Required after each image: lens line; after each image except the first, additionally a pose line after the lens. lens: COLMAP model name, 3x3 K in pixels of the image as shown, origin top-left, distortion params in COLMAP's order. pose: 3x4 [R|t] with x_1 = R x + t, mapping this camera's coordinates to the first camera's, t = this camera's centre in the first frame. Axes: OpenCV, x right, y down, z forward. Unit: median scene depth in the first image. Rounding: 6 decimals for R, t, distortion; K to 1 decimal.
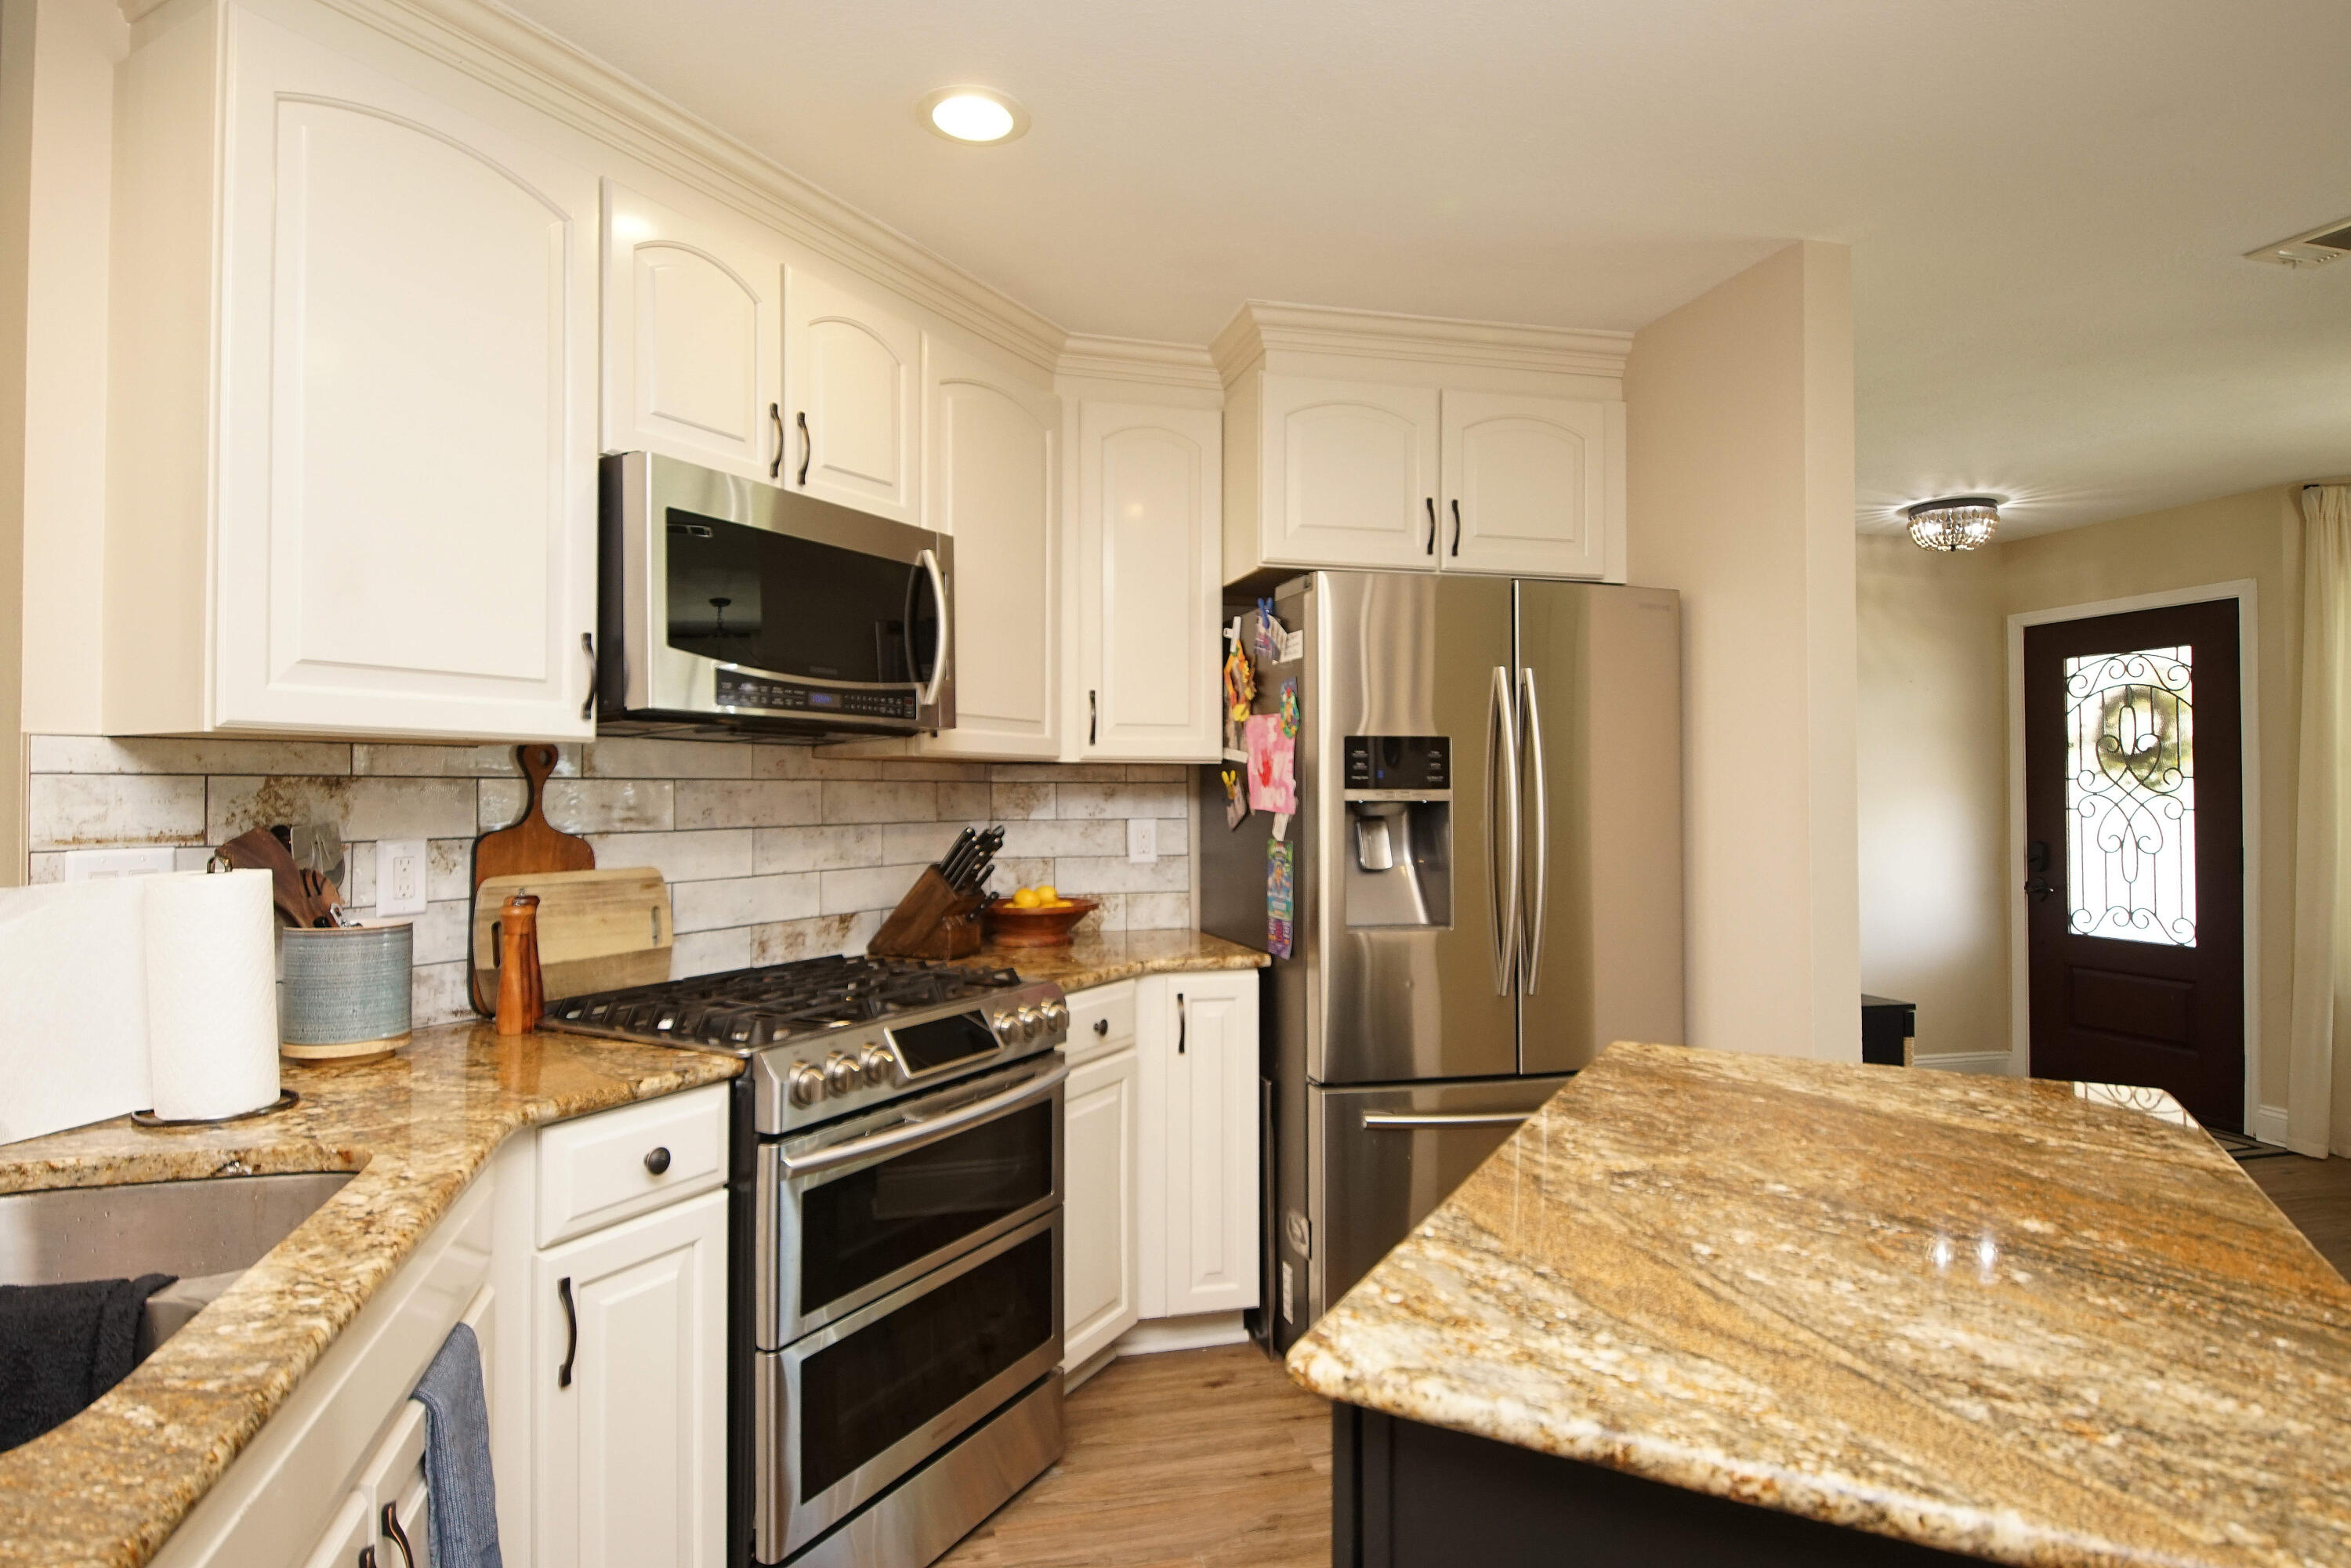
lens RADIAL K [[1265.3, 0, 1159.7], [0, 1265.3, 767.9], [0, 0, 1]] dist [0.026998, -0.027093]
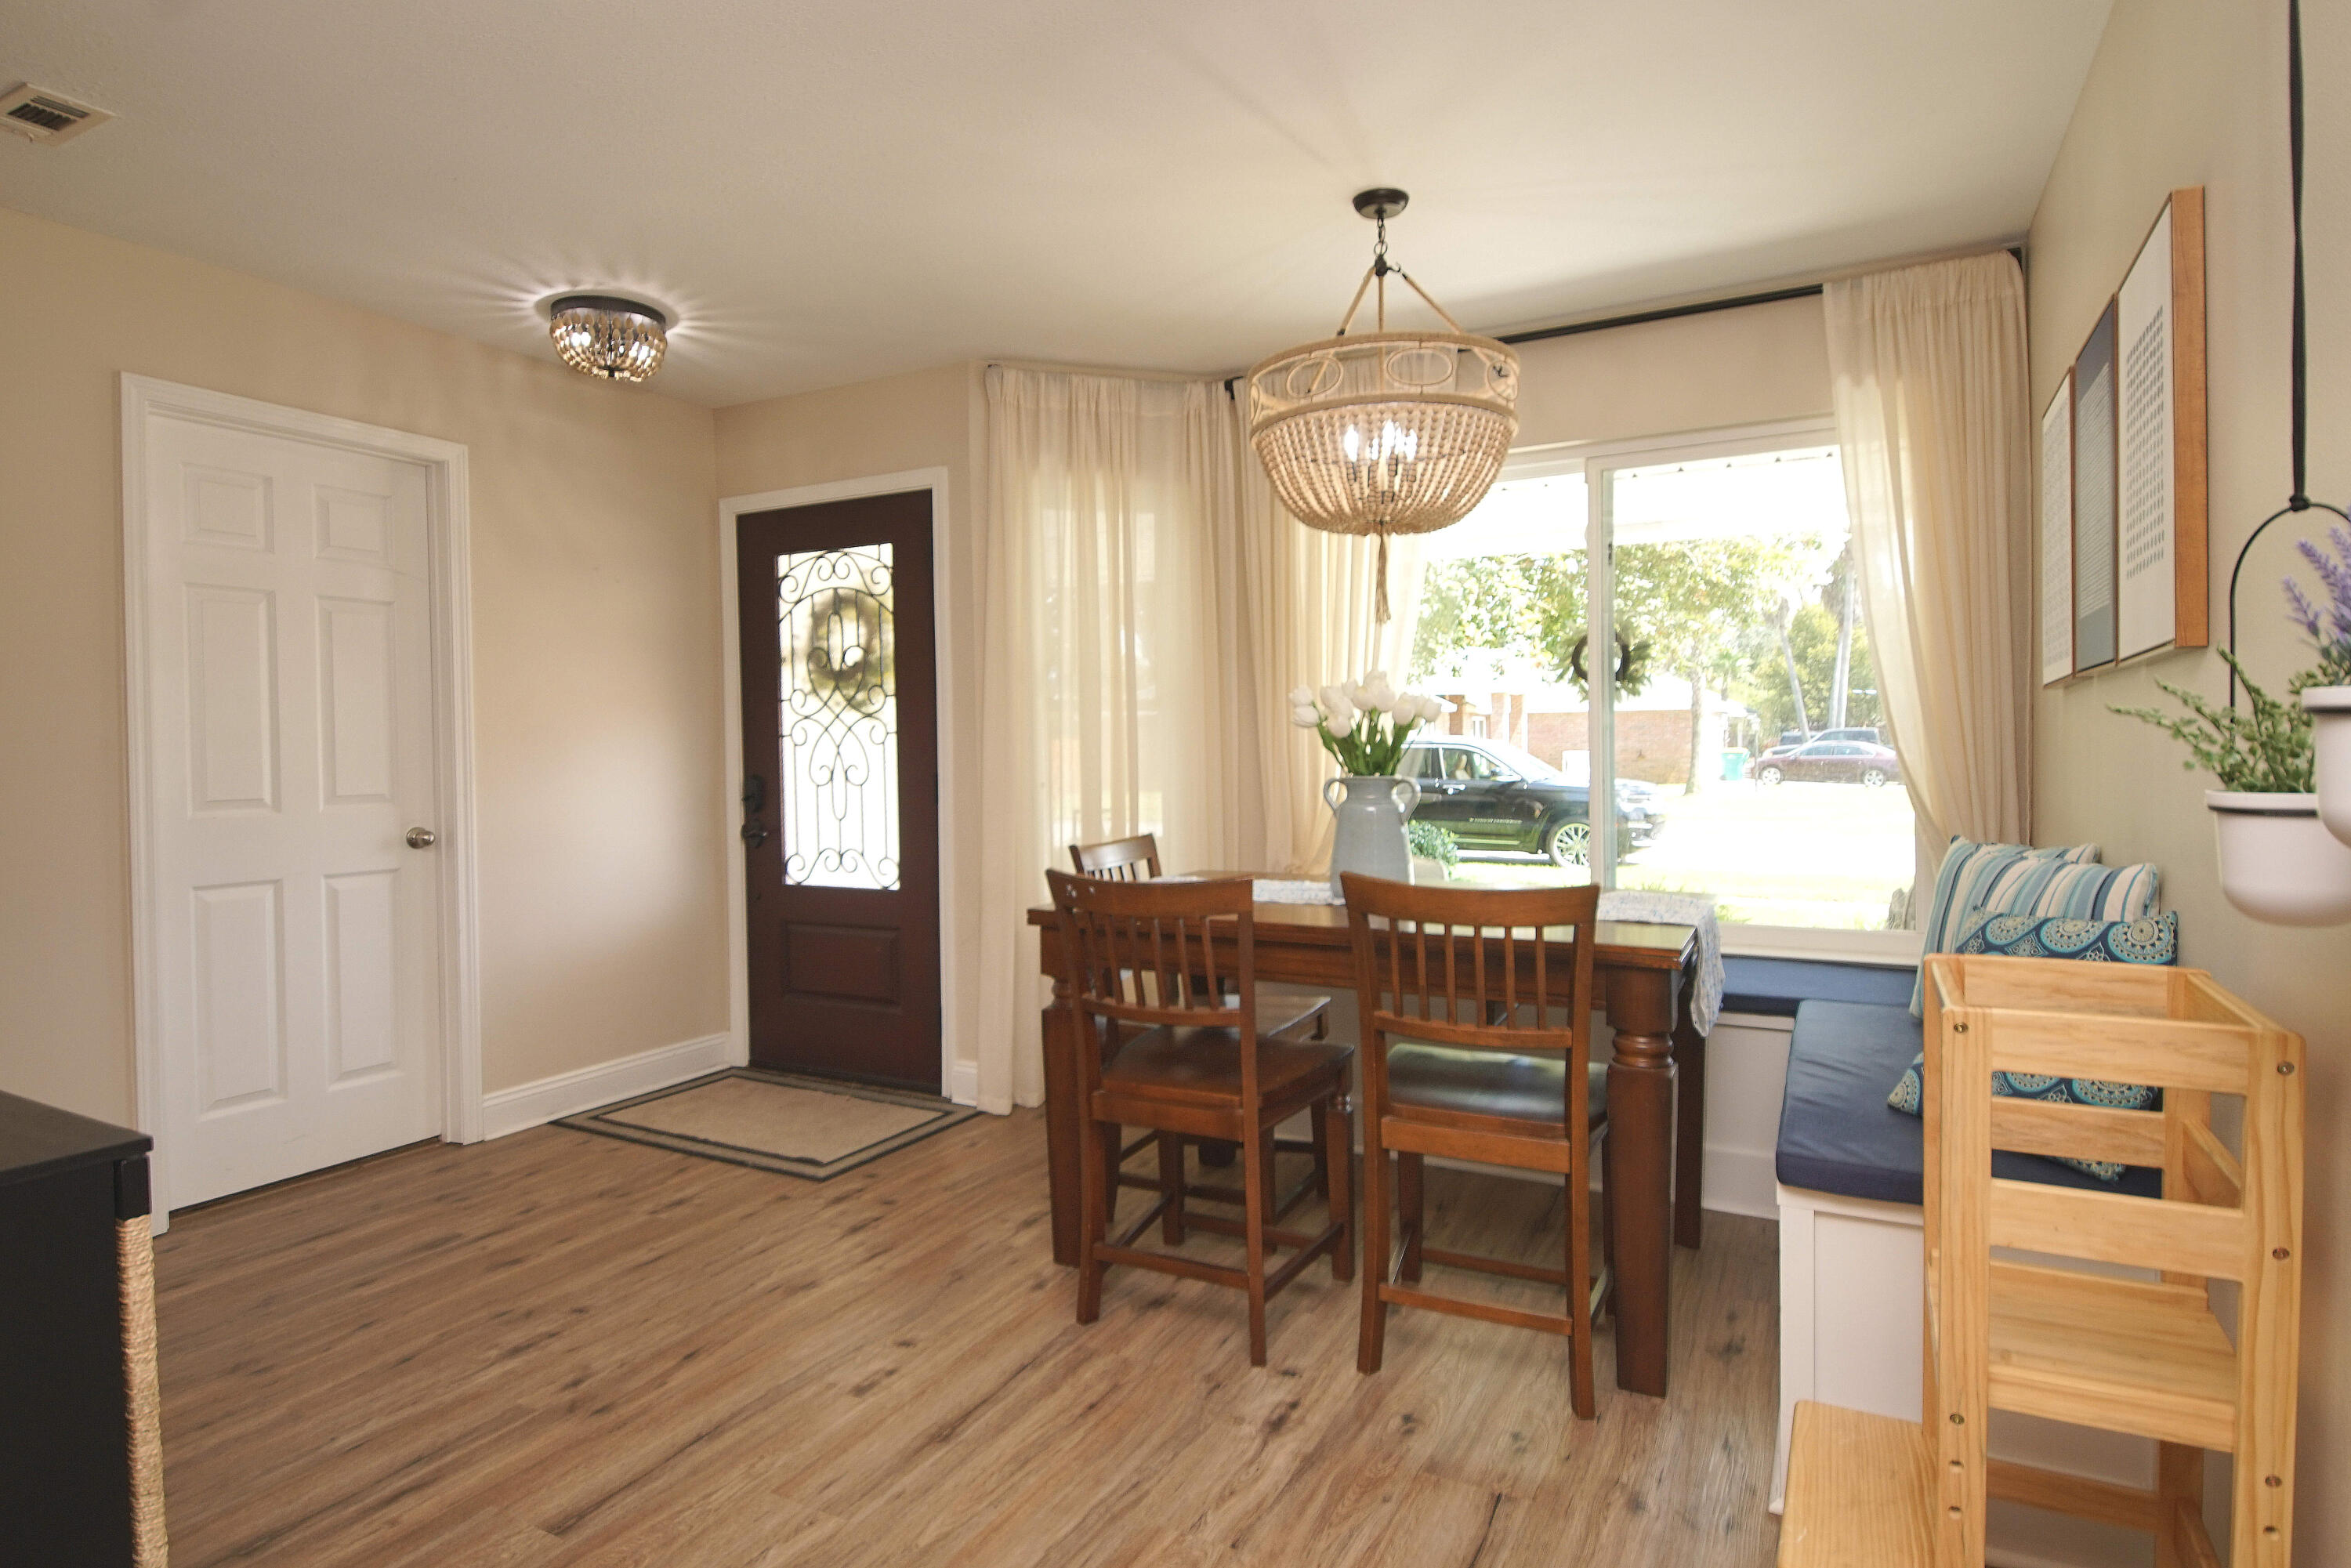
lens RADIAL K [[1265.3, 0, 1160.9], [0, 1265.3, 774.8], [0, 0, 1]] dist [0.026998, -0.027093]
pose [[0.683469, -0.029498, 0.729383, 0.465757], [0.002535, 0.999273, 0.038039, 0.044599], [-0.729975, -0.024150, 0.683047, 0.421004]]
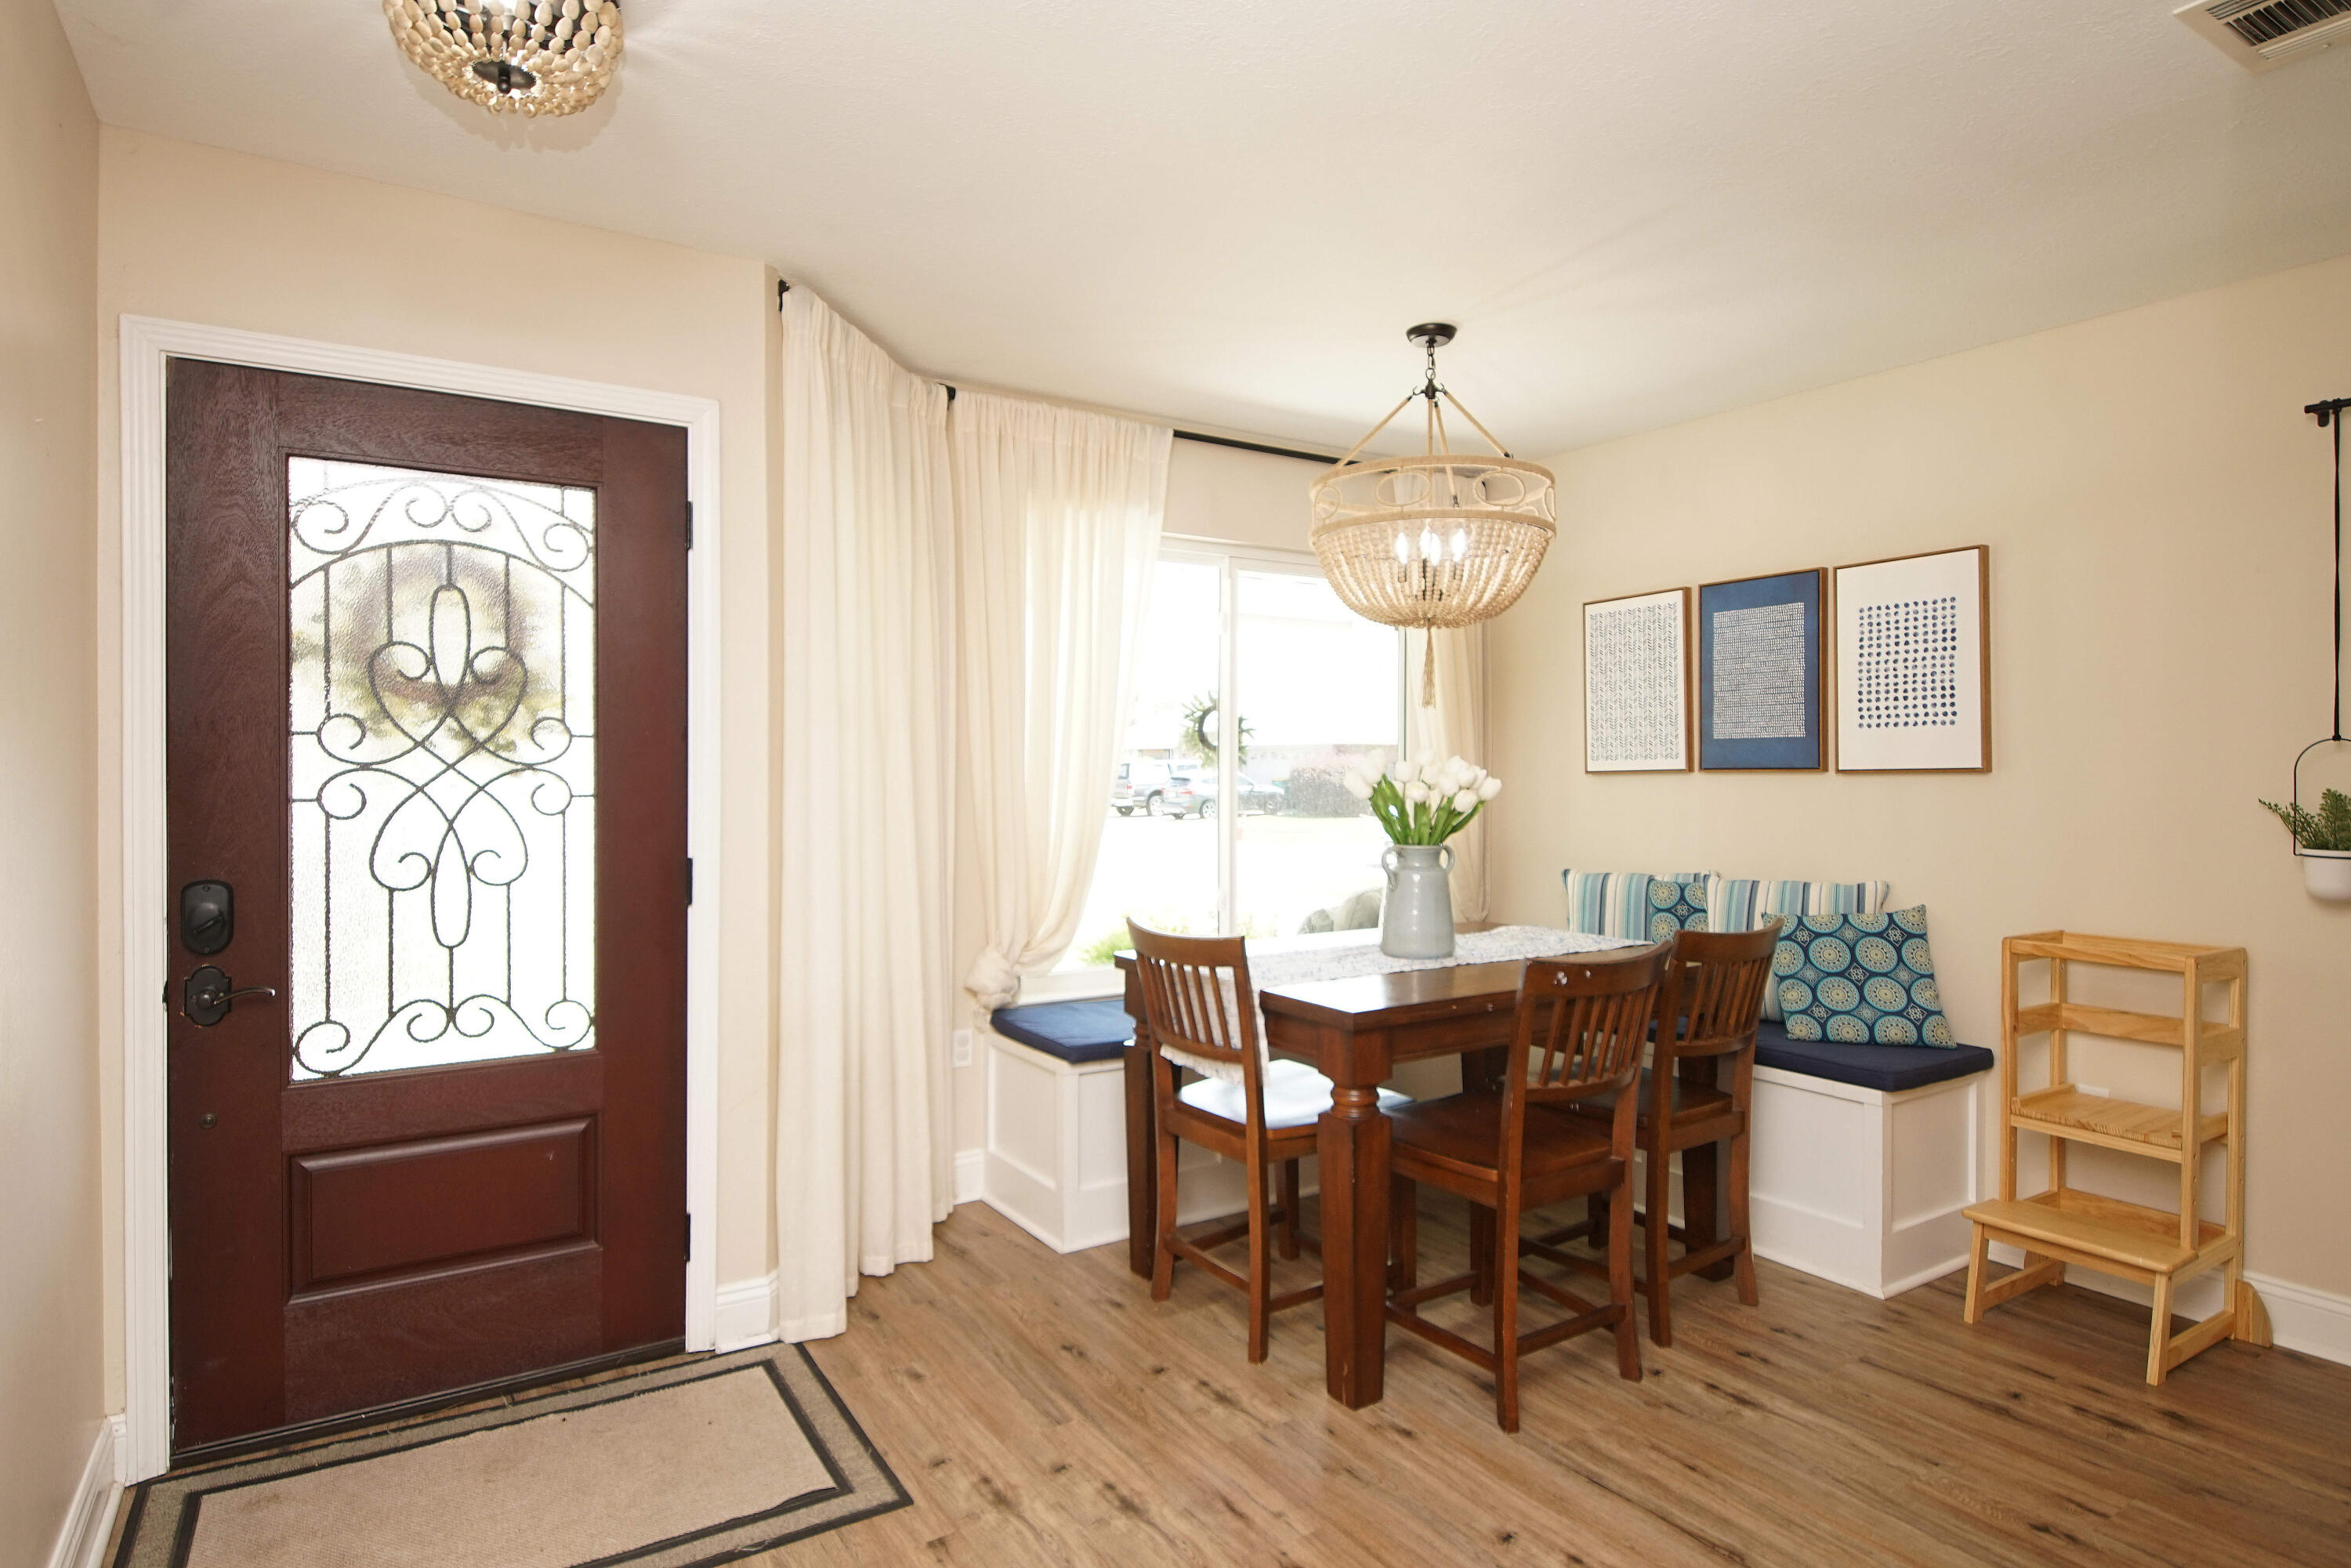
lens RADIAL K [[1265.3, 0, 1166.7], [0, 1265.3, 772.5], [0, 0, 1]] dist [0.026998, -0.027093]
pose [[-0.309149, -0.007190, 0.950987, 0.342346], [-0.020566, 0.999788, 0.000874, 0.026689], [-0.950791, -0.019288, -0.309231, 1.439508]]
